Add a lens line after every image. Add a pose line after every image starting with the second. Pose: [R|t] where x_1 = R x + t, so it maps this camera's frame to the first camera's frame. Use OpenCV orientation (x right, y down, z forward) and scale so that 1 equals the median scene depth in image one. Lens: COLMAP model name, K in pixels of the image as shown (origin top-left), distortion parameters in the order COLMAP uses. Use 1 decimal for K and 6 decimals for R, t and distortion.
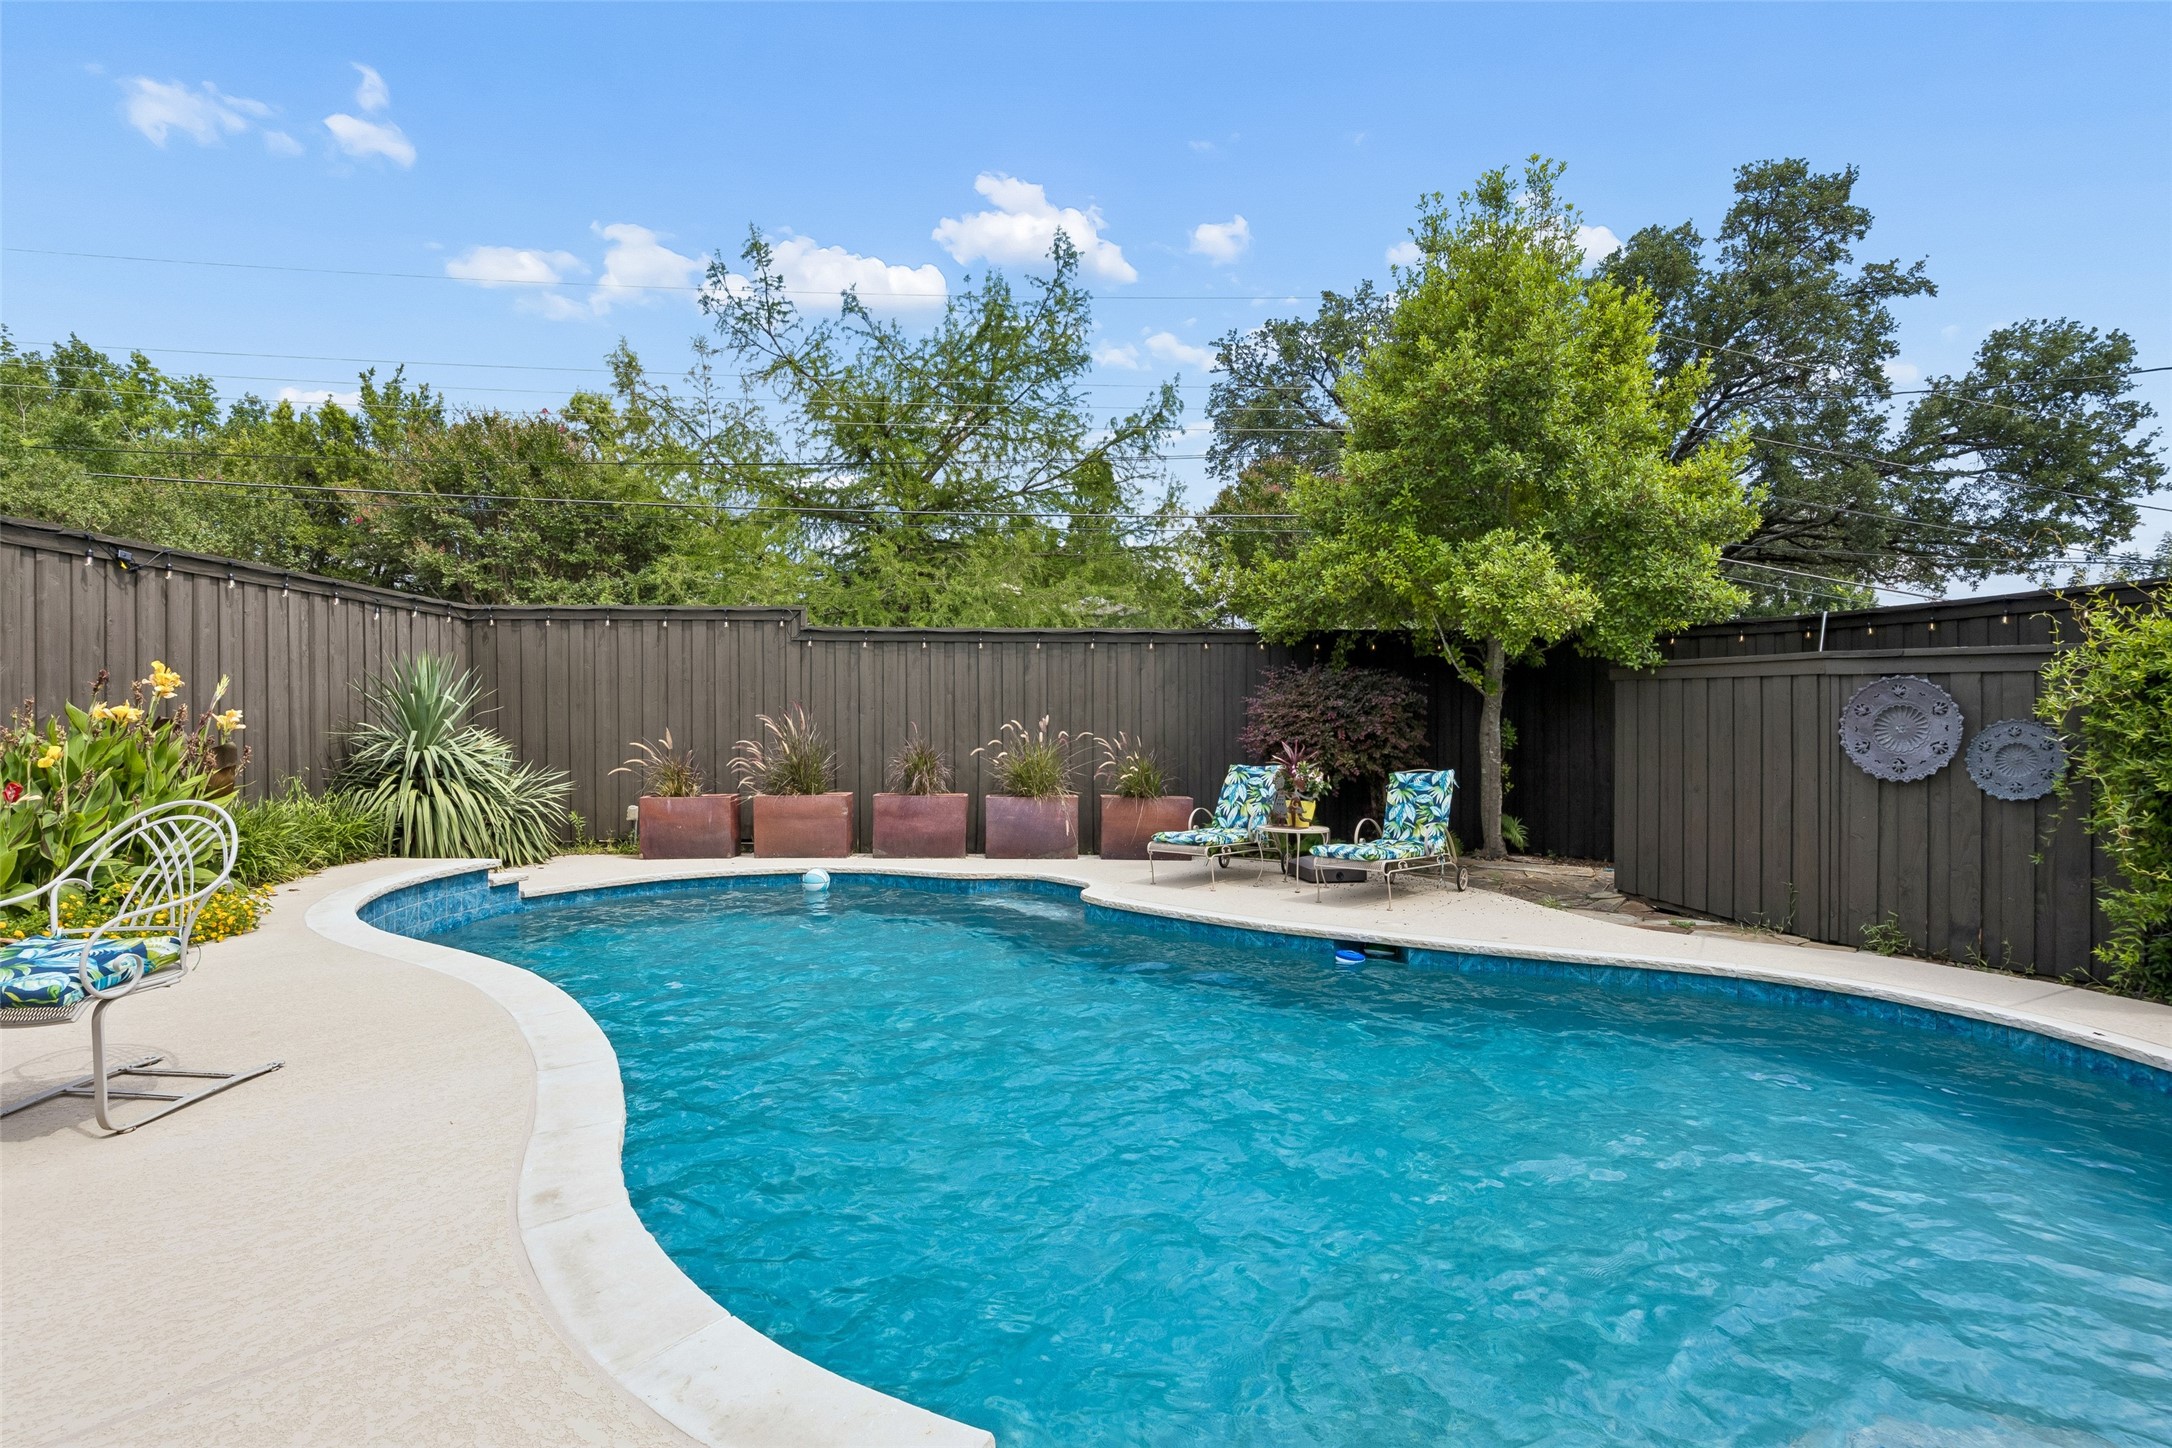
lens RADIAL K [[1081.8, 0, 1043.9], [0, 1081.8, 702.3], [0, 0, 1]] dist [-0.012342, -0.000281]
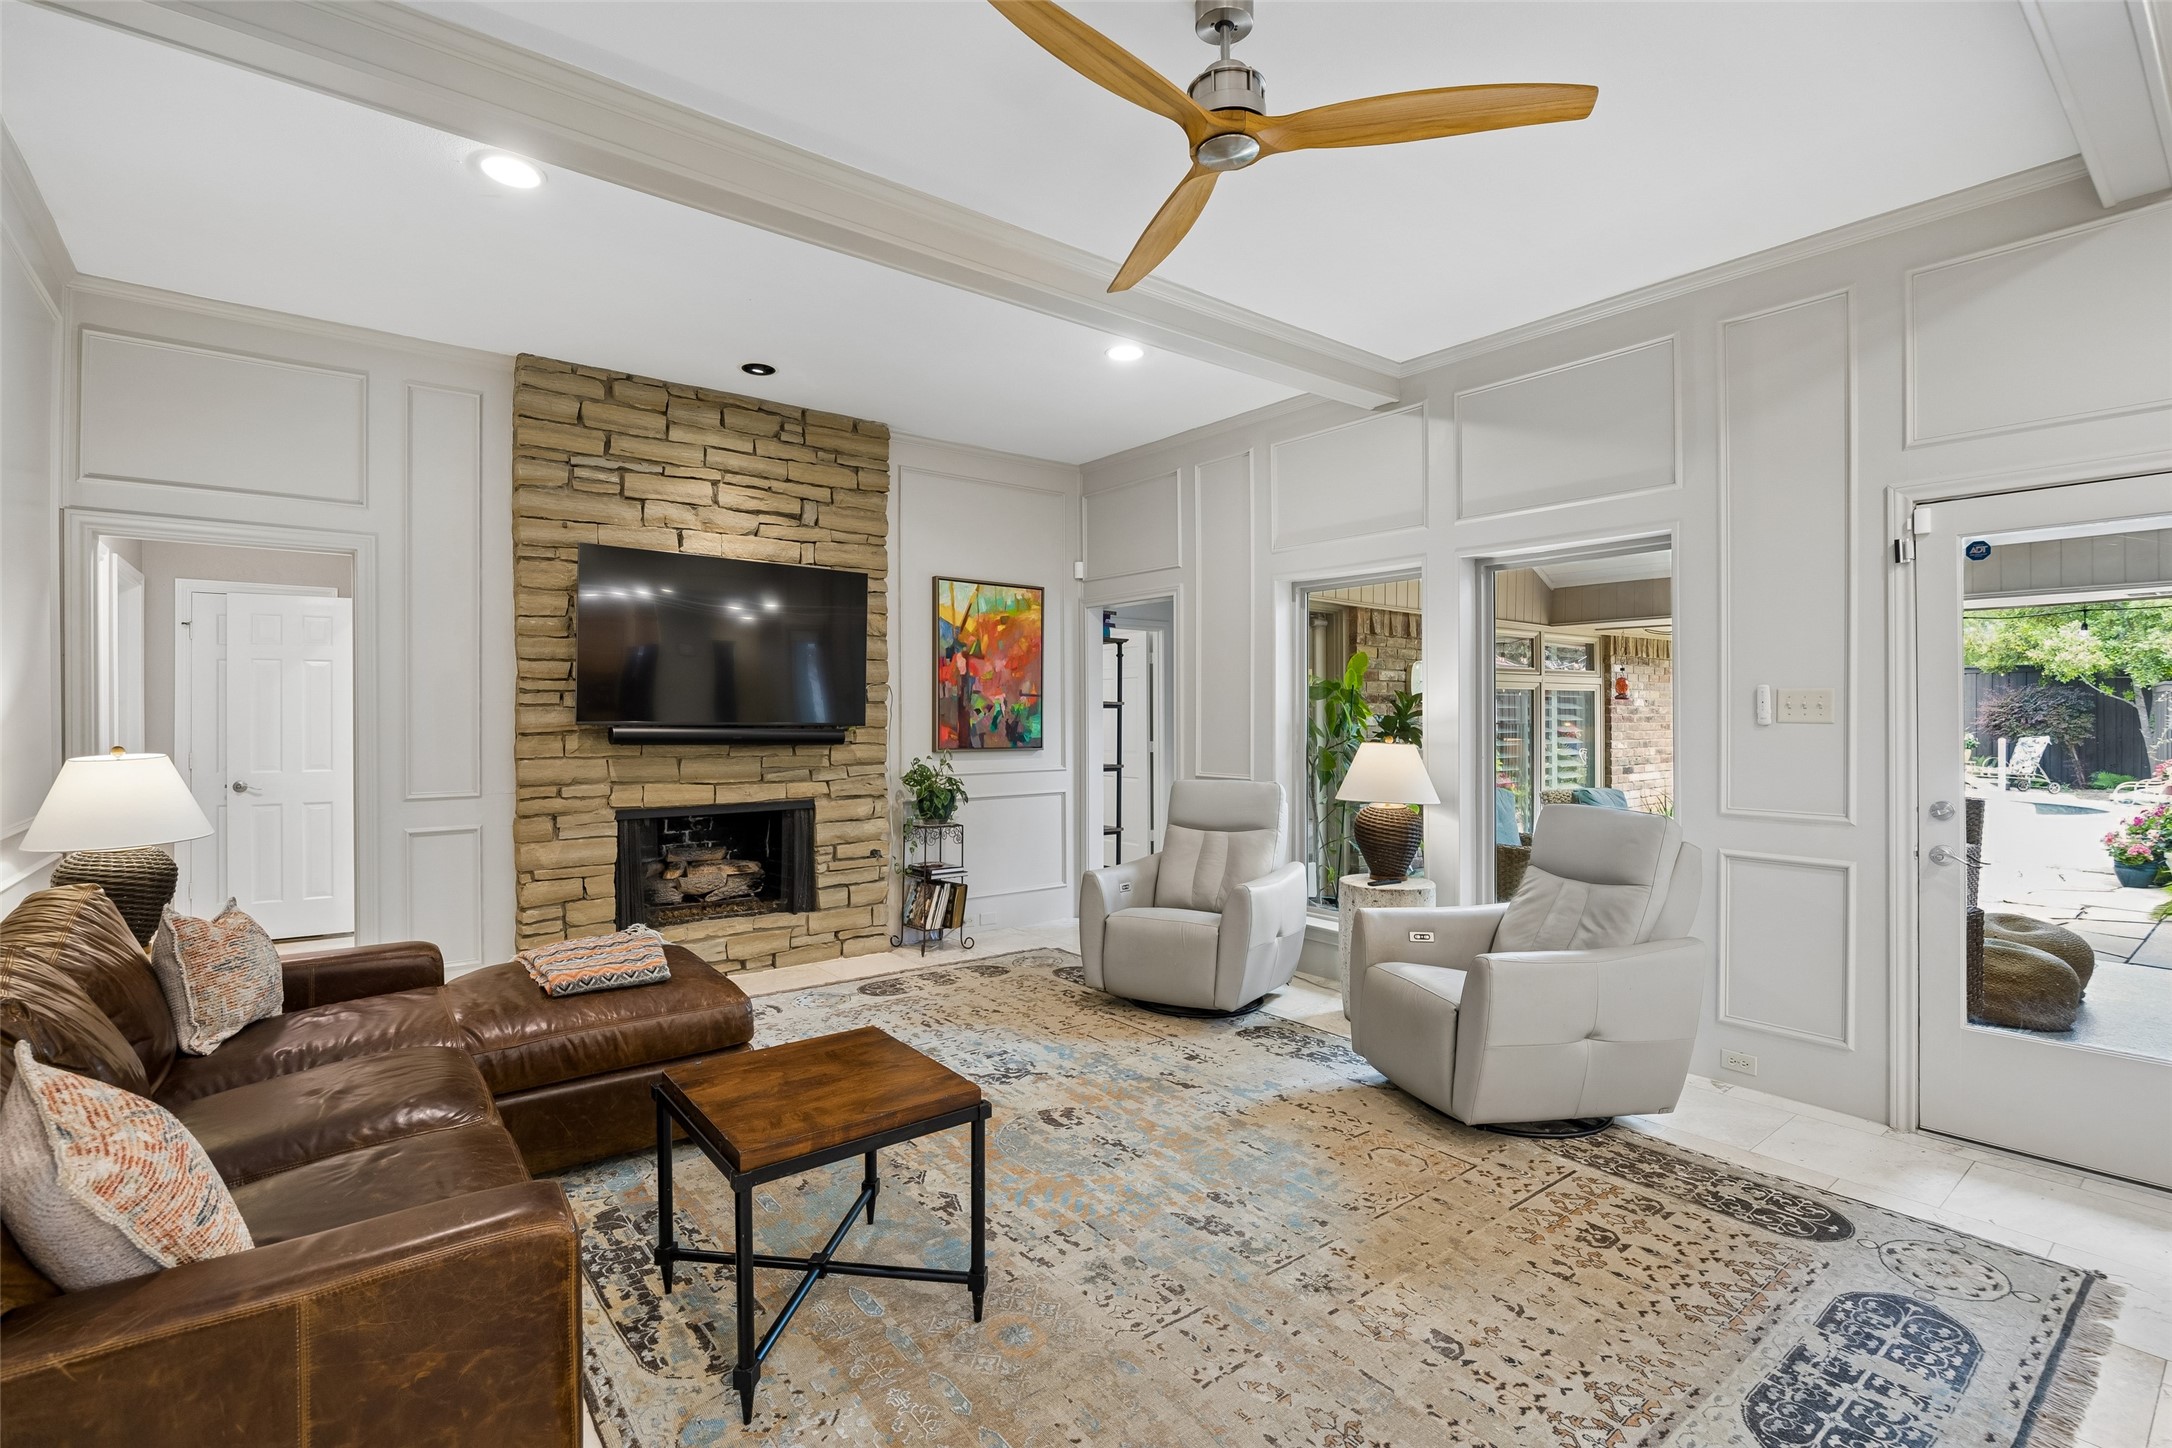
lens RADIAL K [[988.3, 0, 1070.0], [0, 988.3, 718.3], [0, 0, 1]] dist [-0.018784, 0.001278]
pose [[0.585410, 0.007736, -0.810700, 0.664616], [-0.000201, 0.999956, 0.009397, 0.008788], [0.810737, -0.005339, 0.585386, -1.375116]]
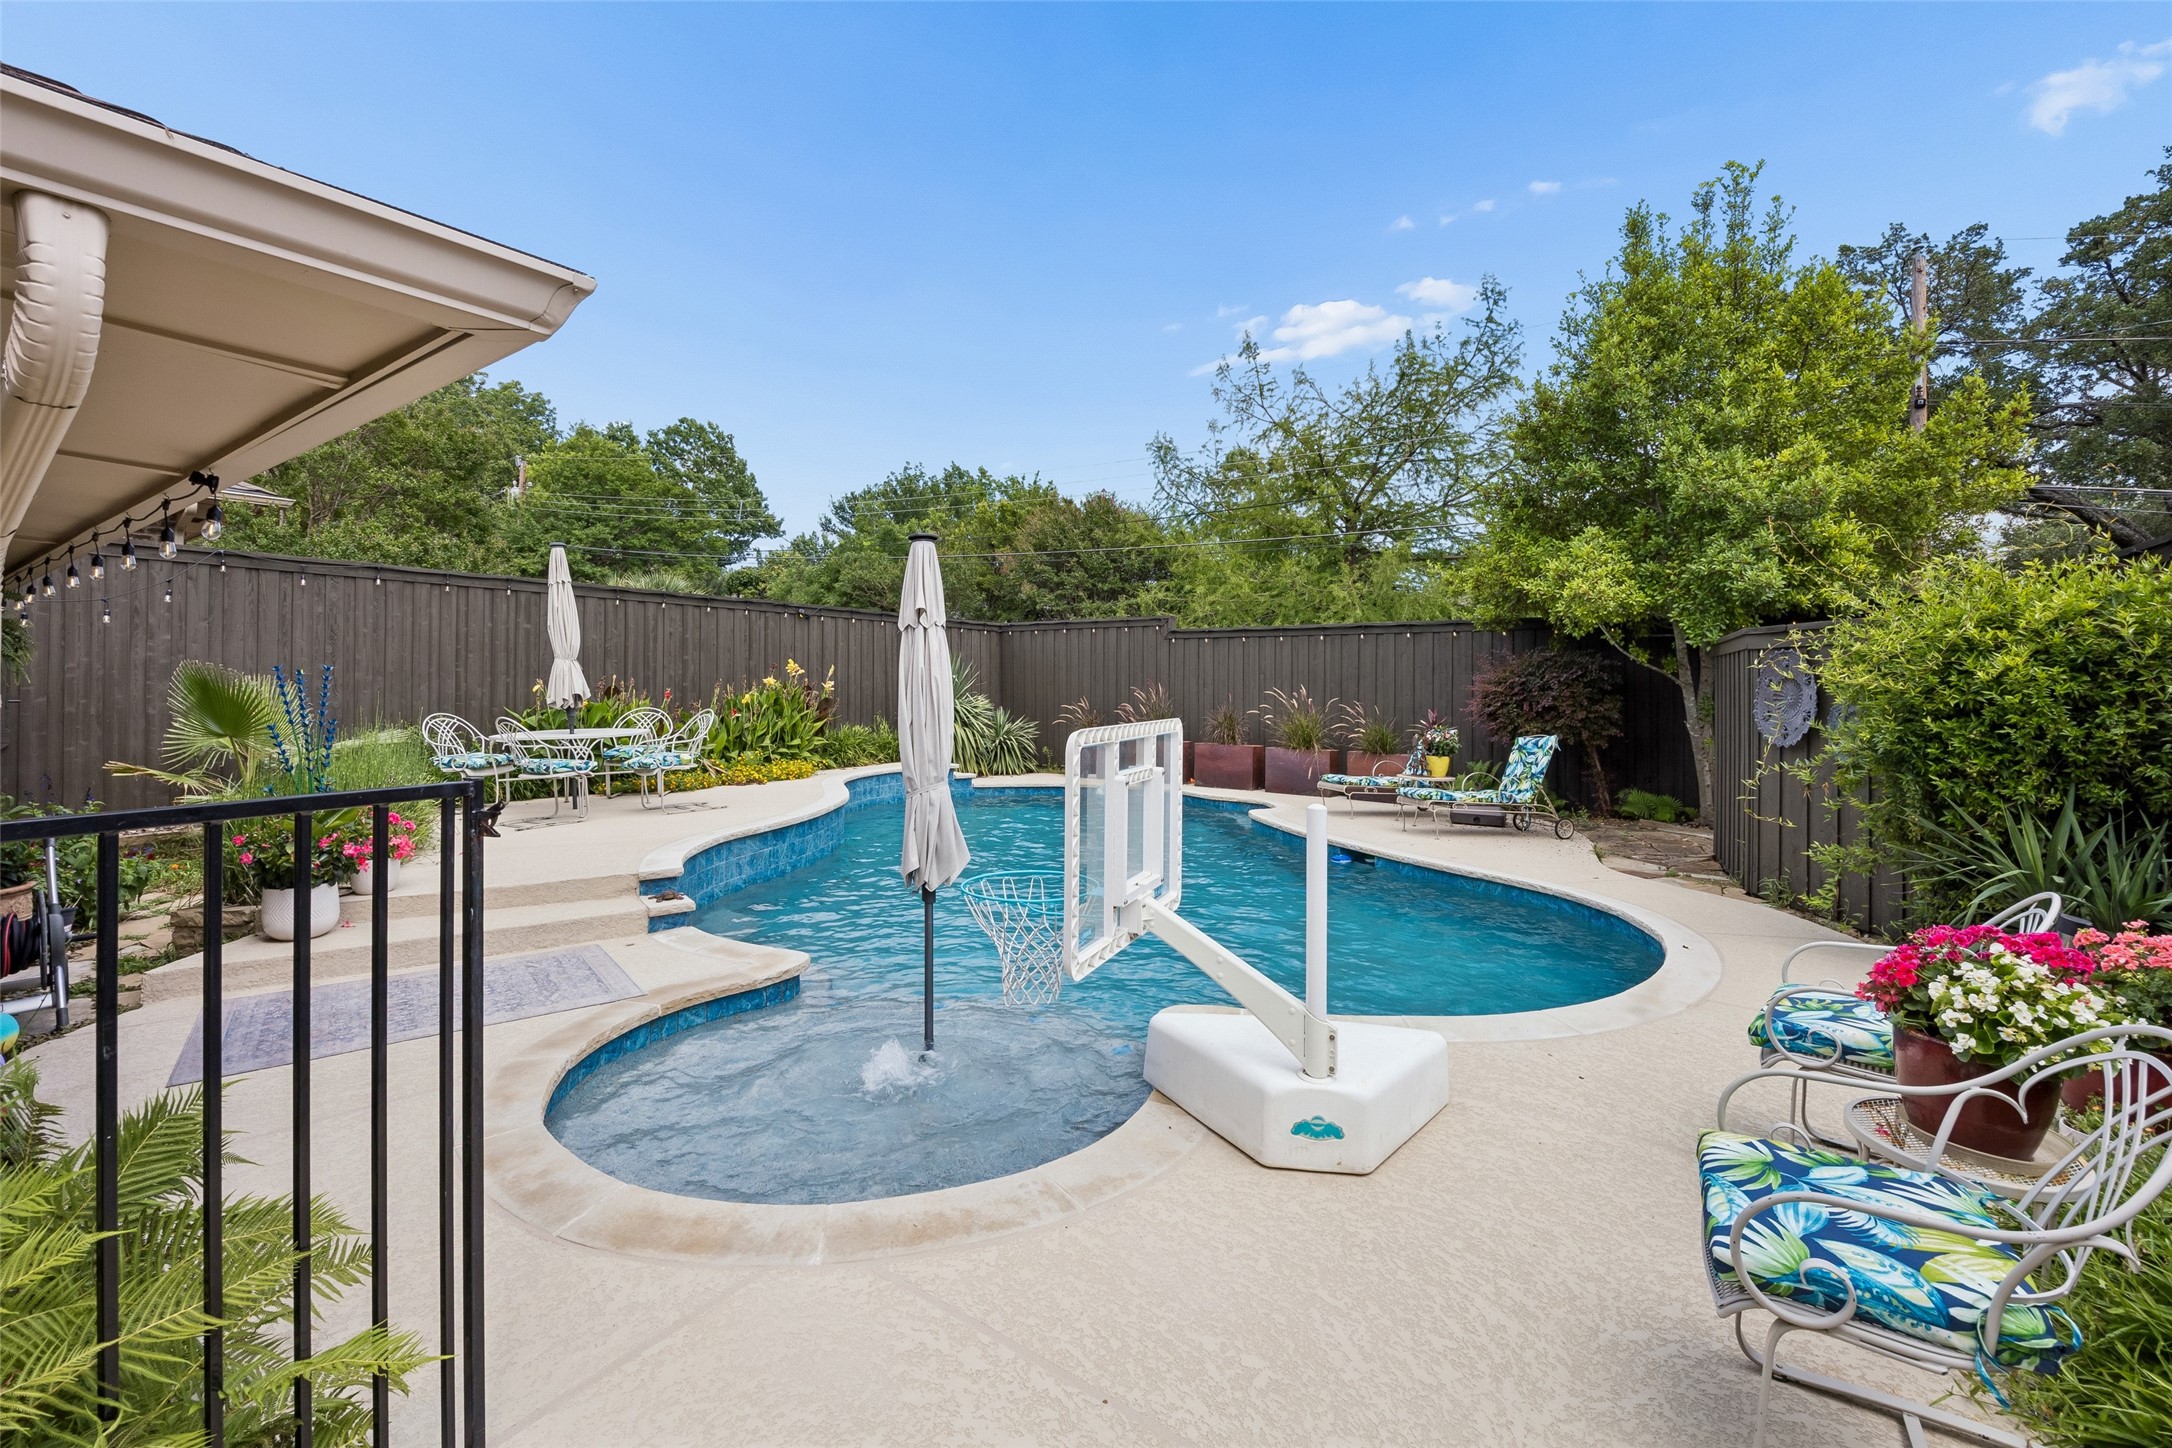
lens RADIAL K [[942.1, 0, 1077.1], [0, 942.1, 690.1], [0, 0, 1]] dist [-0.021266, 0.000030]
pose [[0.790328, 0.005323, -0.612661, 0.494681], [-0.003893, 0.999986, 0.003666, 0.009598], [0.612672, -0.000512, 0.790337, -0.105578]]
